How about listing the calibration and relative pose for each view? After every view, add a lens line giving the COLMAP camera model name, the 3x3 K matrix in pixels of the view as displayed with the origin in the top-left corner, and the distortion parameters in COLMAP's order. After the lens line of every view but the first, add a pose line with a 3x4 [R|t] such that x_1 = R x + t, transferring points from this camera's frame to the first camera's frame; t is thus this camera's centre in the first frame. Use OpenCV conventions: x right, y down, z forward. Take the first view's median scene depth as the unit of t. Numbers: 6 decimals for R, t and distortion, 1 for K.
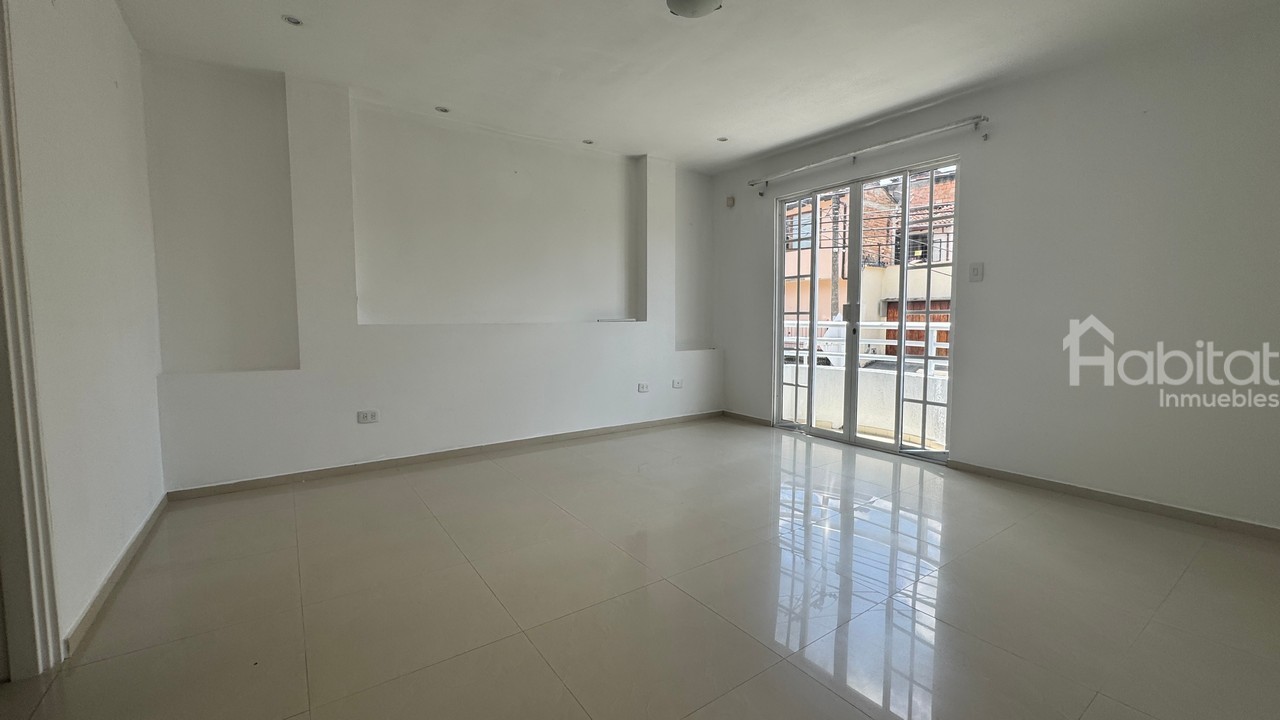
lens RADIAL K [[512.1, 0, 643.3], [0, 512.1, 355.4], [0, 0, 1]] dist [0.002471, 0.000031]
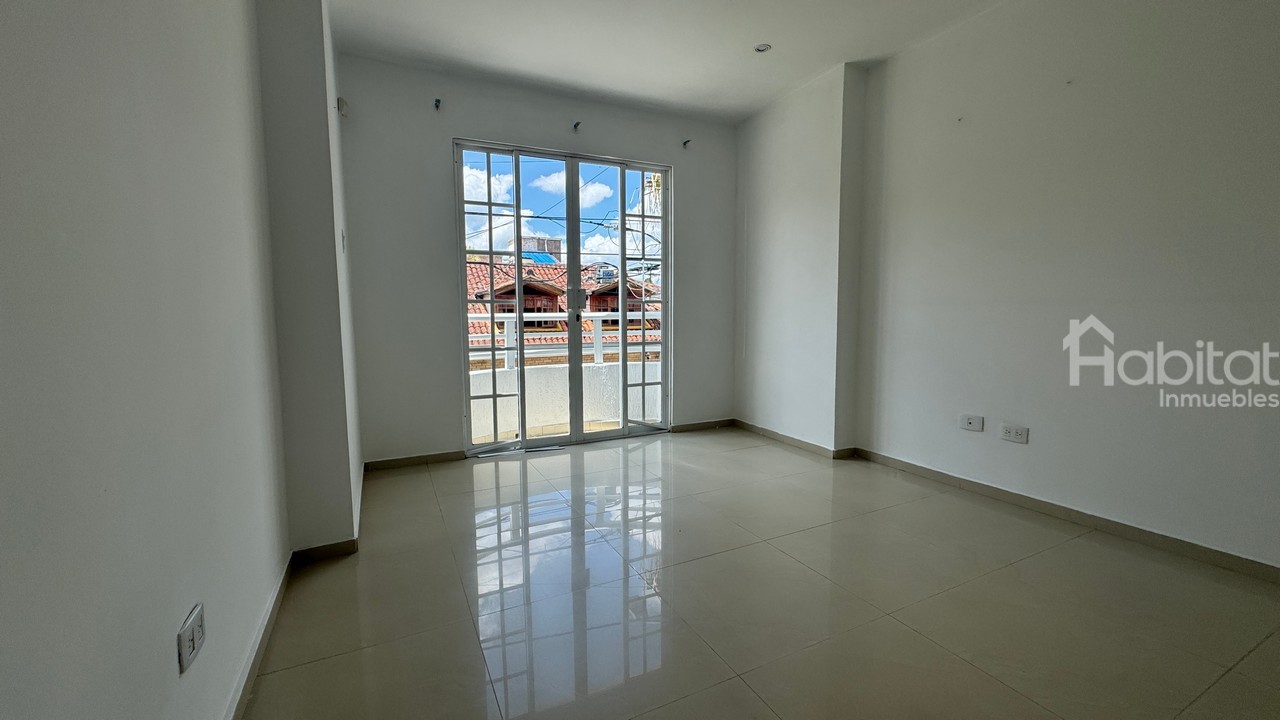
lens RADIAL K [[512.1, 0, 641.1], [0, 512.1, 364.6], [0, 0, 1]] dist [0.002471, 0.000031]
pose [[0.141910, -0.102152, 0.984595, -0.481750], [0.081216, 0.992509, 0.091267, -0.046758], [-0.986542, 0.067013, 0.149143, 0.738883]]
